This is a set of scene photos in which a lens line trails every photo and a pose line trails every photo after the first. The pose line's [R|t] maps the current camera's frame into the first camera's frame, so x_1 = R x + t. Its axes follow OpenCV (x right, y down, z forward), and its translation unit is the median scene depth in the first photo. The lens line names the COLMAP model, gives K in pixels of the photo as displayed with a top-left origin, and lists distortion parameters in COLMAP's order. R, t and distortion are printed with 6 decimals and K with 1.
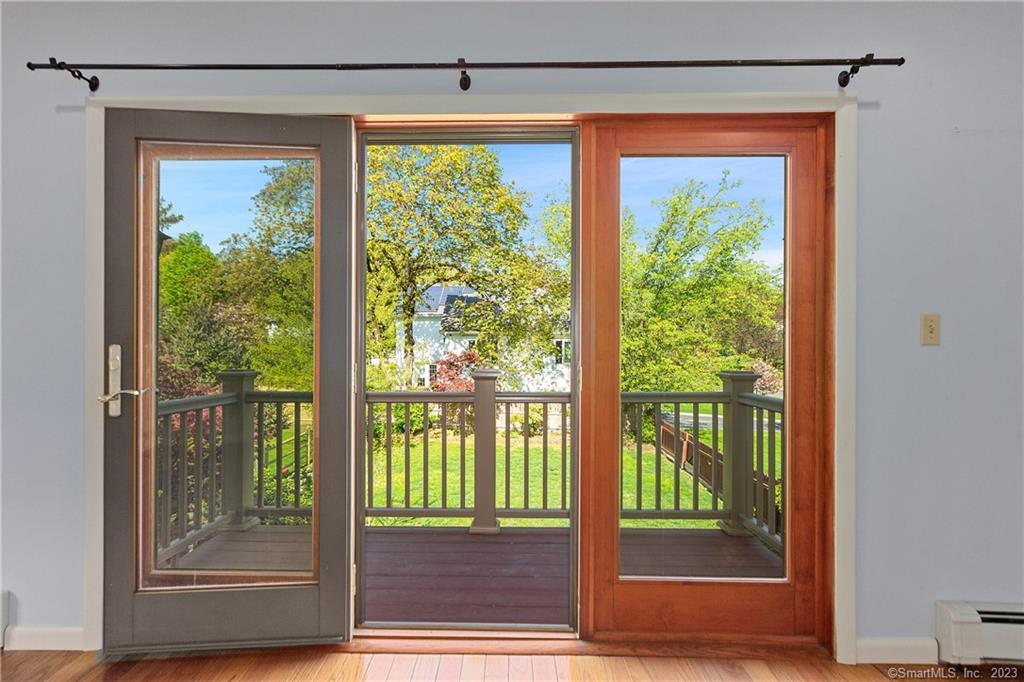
lens RADIAL K [[468.5, 0, 511.3], [0, 468.5, 345.1], [0, 0, 1]] dist [0.003243, -0.001190]
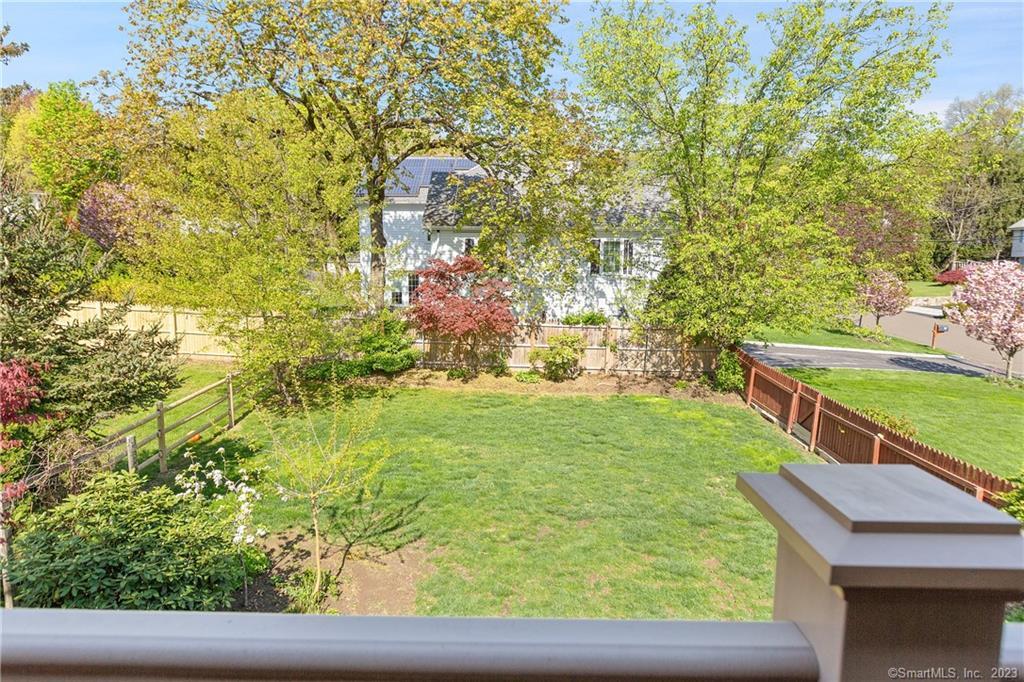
lens RADIAL K [[607.8, 0, 509.6], [0, 607.8, 334.8], [0, 0, 1]] dist [0.014160, 0.000541]
pose [[0.999965, 0.005330, -0.006460, -0.023777], [-0.004354, 0.989769, 0.142611, 0.000770], [0.007154, -0.142578, 0.989758, 0.122812]]
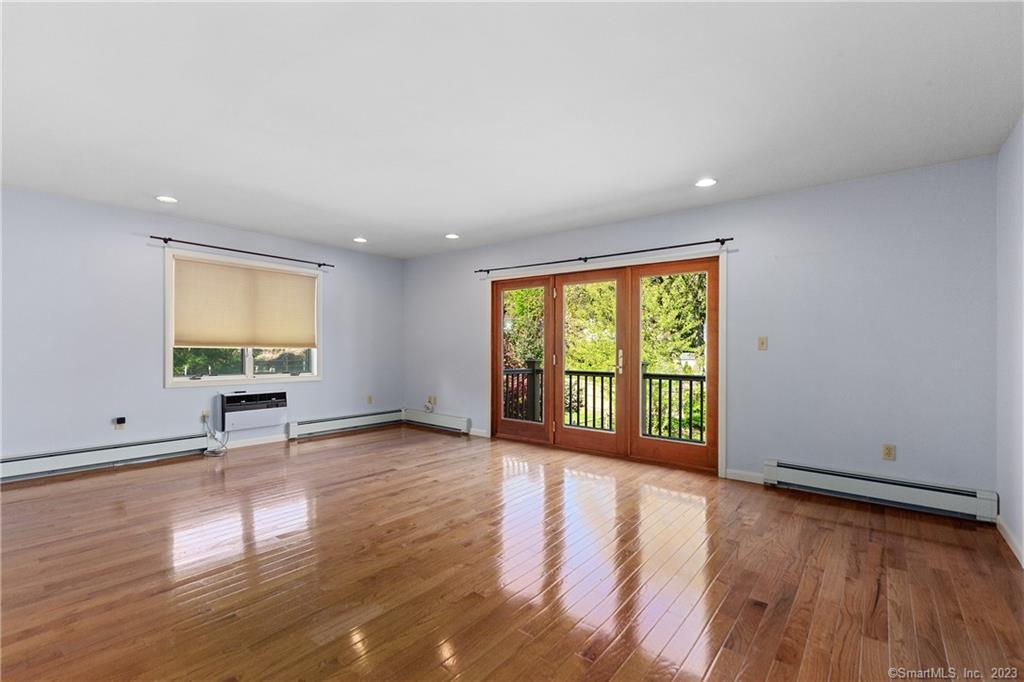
lens RADIAL K [[468.5, 0, 510.5], [0, 468.5, 344.6], [0, 0, 1]] dist [0.003243, -0.001190]
pose [[0.796690, -0.001459, -0.604386, 1.146823], [-0.000463, 0.999995, -0.003024, -0.015536], [0.604388, 0.002689, 0.796686, -1.429987]]
